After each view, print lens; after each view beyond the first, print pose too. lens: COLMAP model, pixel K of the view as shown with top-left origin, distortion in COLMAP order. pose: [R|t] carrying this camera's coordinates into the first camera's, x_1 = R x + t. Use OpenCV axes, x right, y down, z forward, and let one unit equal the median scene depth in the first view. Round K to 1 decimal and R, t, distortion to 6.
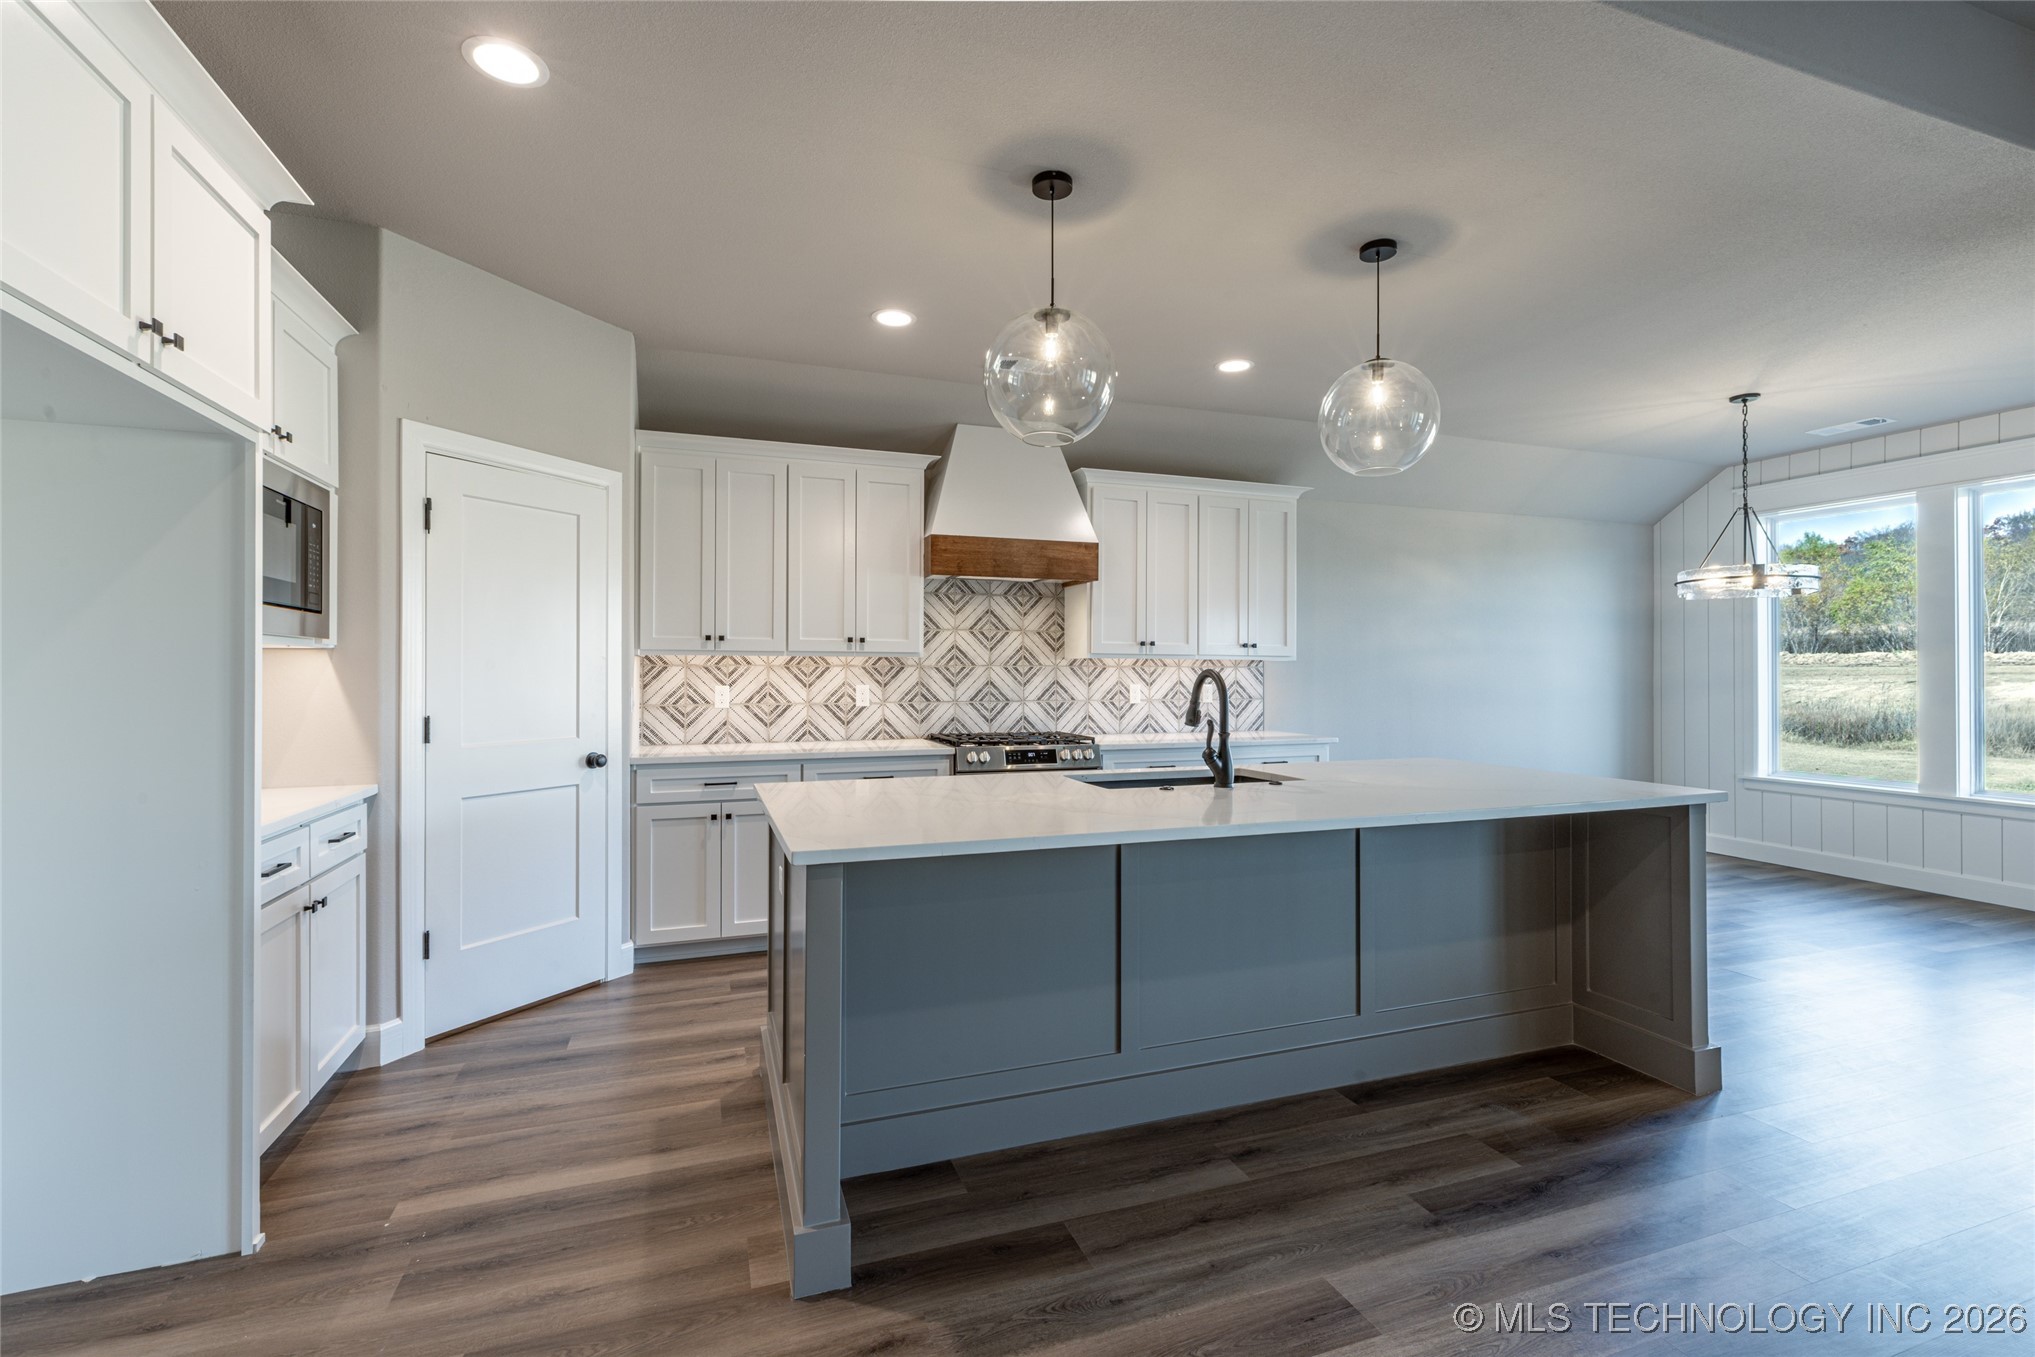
lens RADIAL K [[912.9, 0, 1014.1], [0, 912.9, 665.0], [0, 0, 1]] dist [0.007555, -0.002338]
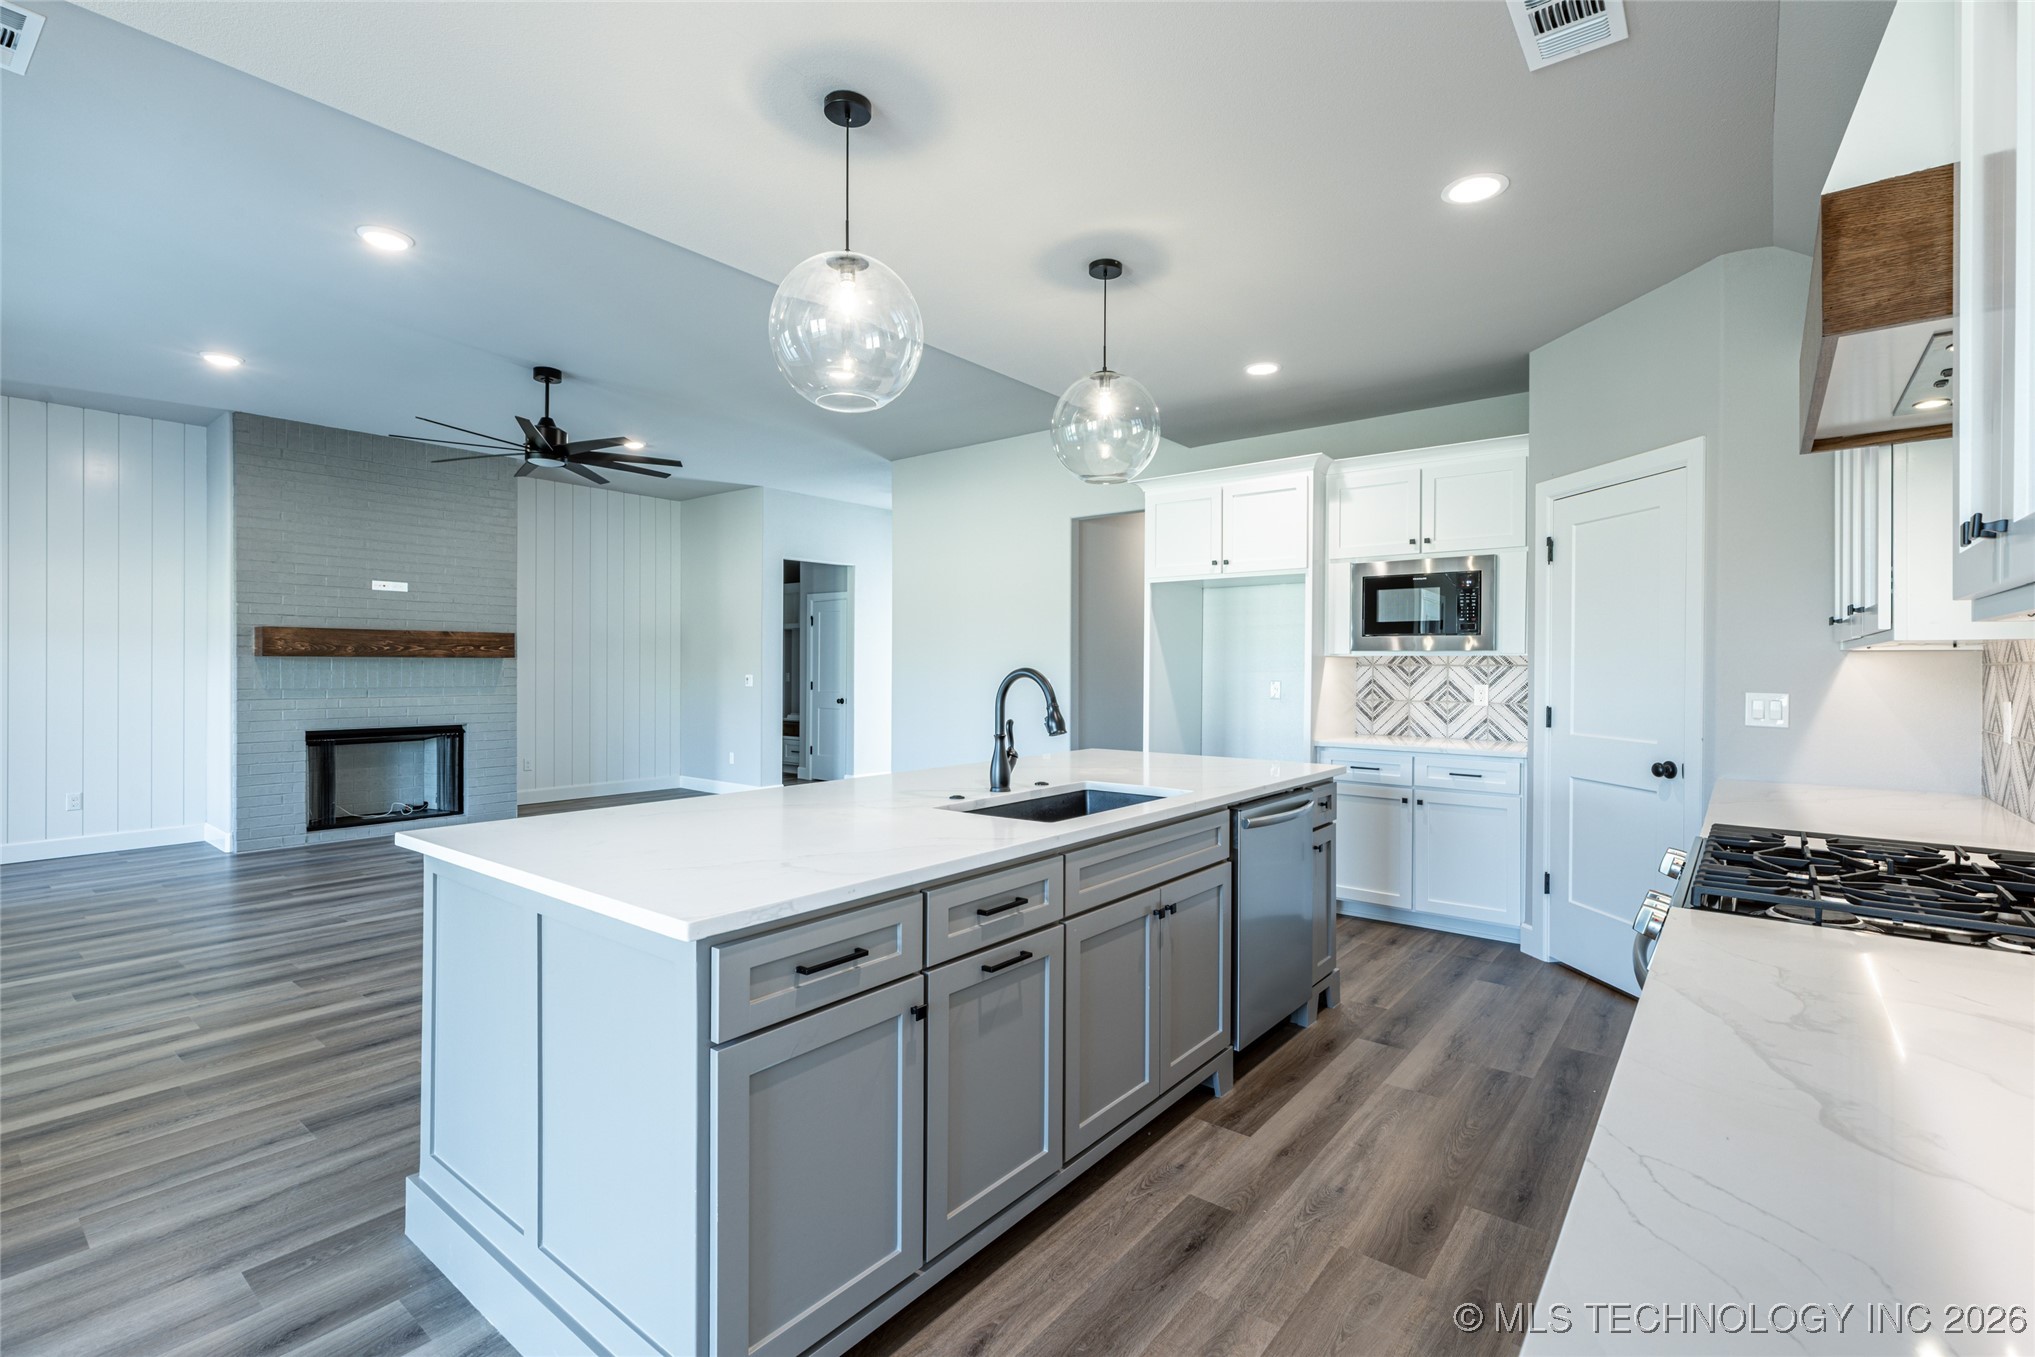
lens RADIAL K [[912.9, 0, 1018.1], [0, 912.9, 665.6], [0, 0, 1]] dist [0.007555, -0.002338]
pose [[-0.849741, -0.004167, -0.527184, 0.417360], [0.000413, 0.999963, -0.008568, 0.005609], [0.527200, -0.007498, -0.849708, 1.058427]]
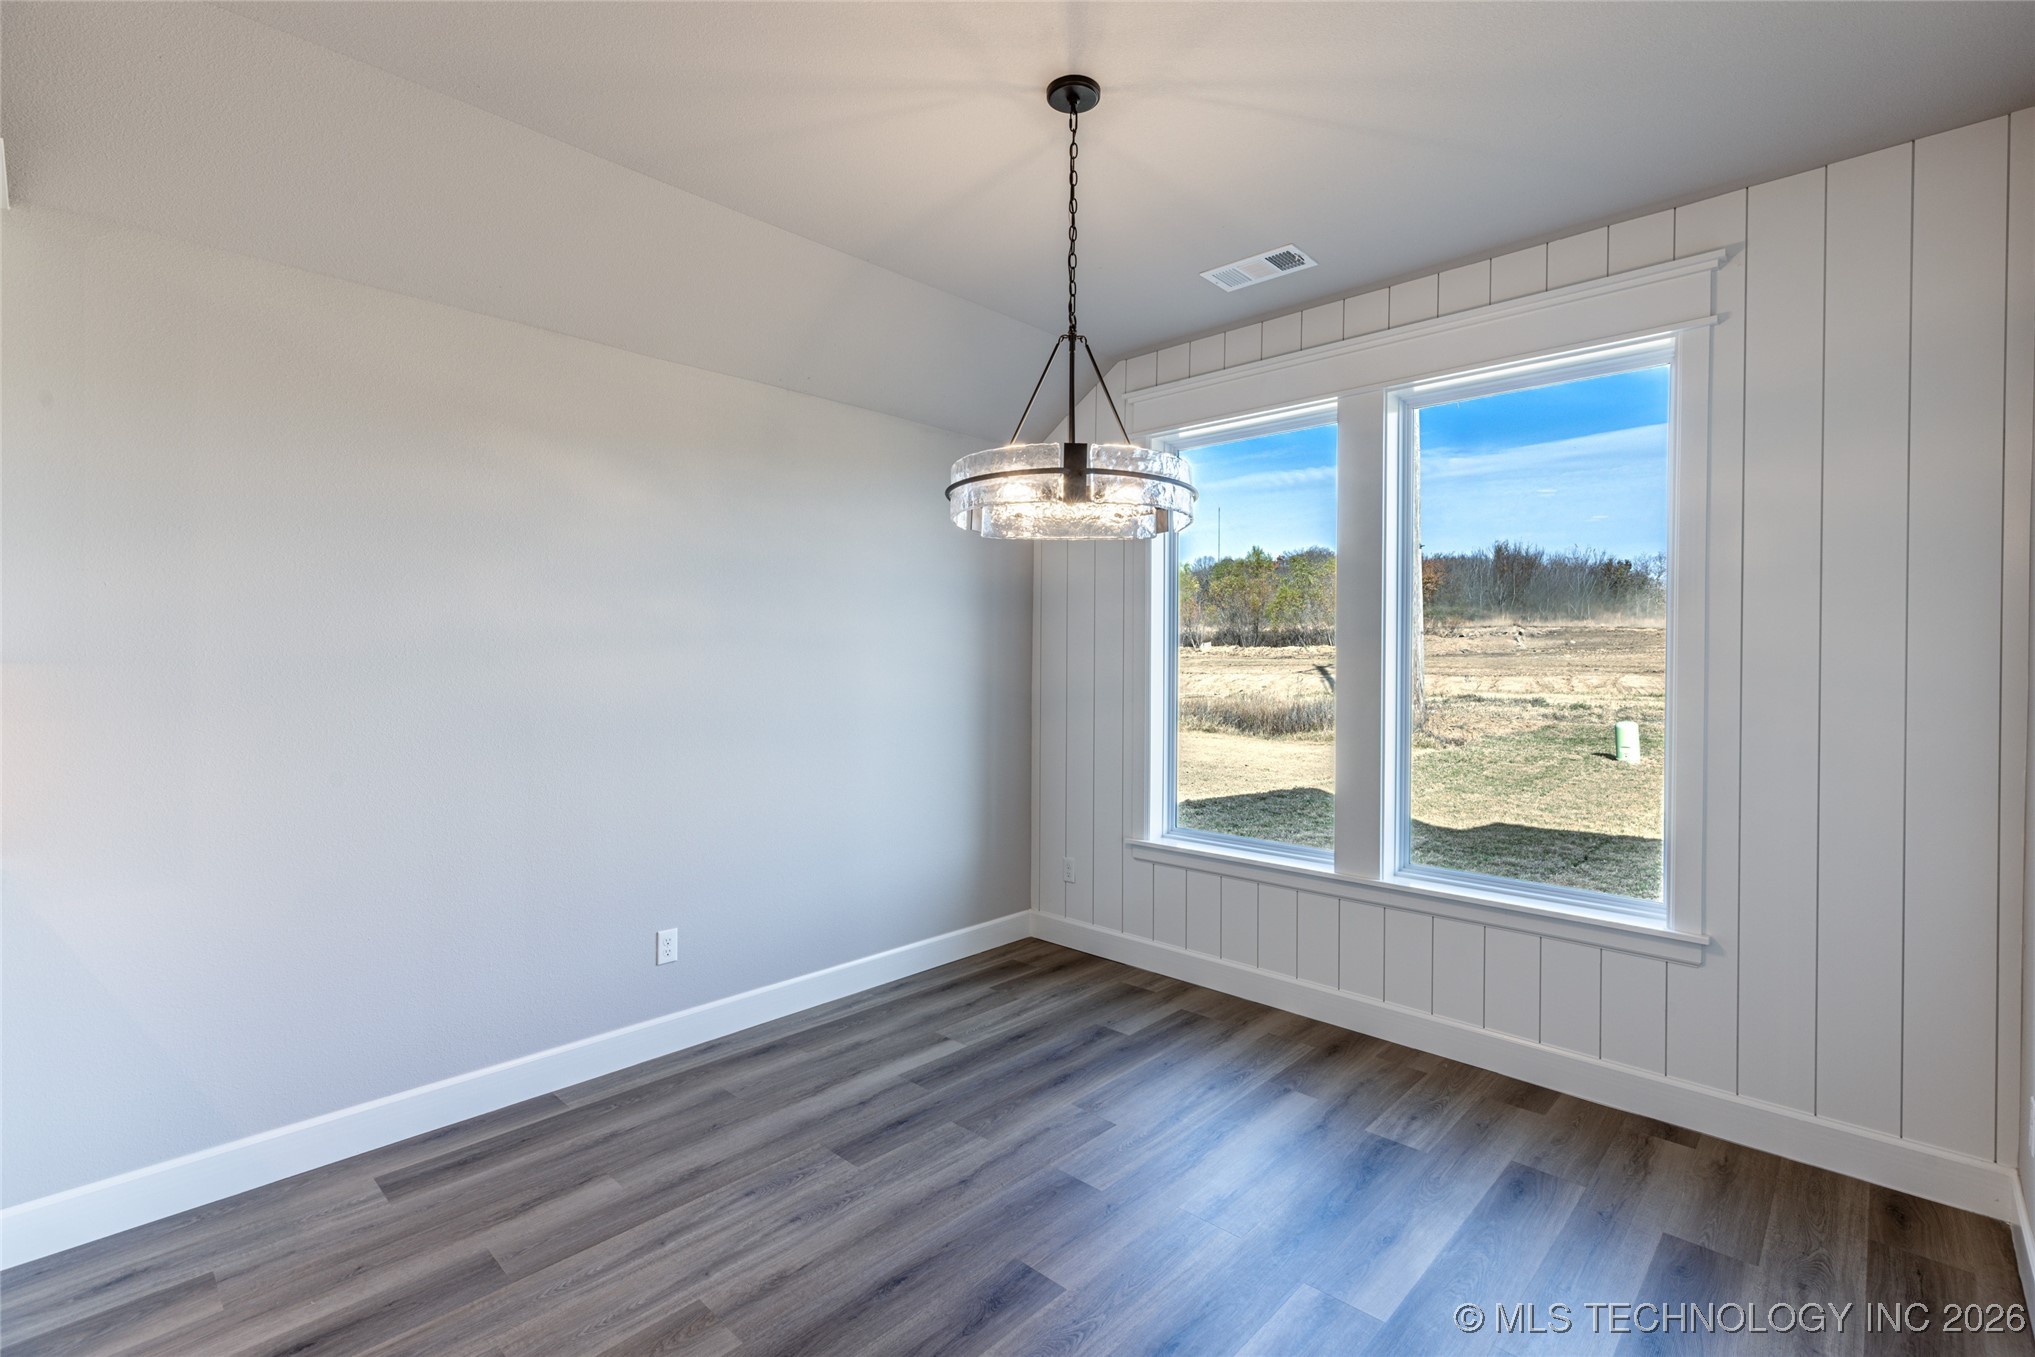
lens RADIAL K [[912.9, 0, 1024.2], [0, 912.9, 677.1], [0, 0, 1]] dist [0.007555, -0.002338]
pose [[0.892965, -0.003568, 0.450112, 0.545096], [-0.009130, 0.999619, 0.026037, -0.013071], [-0.450033, -0.027360, 0.892593, 0.575499]]
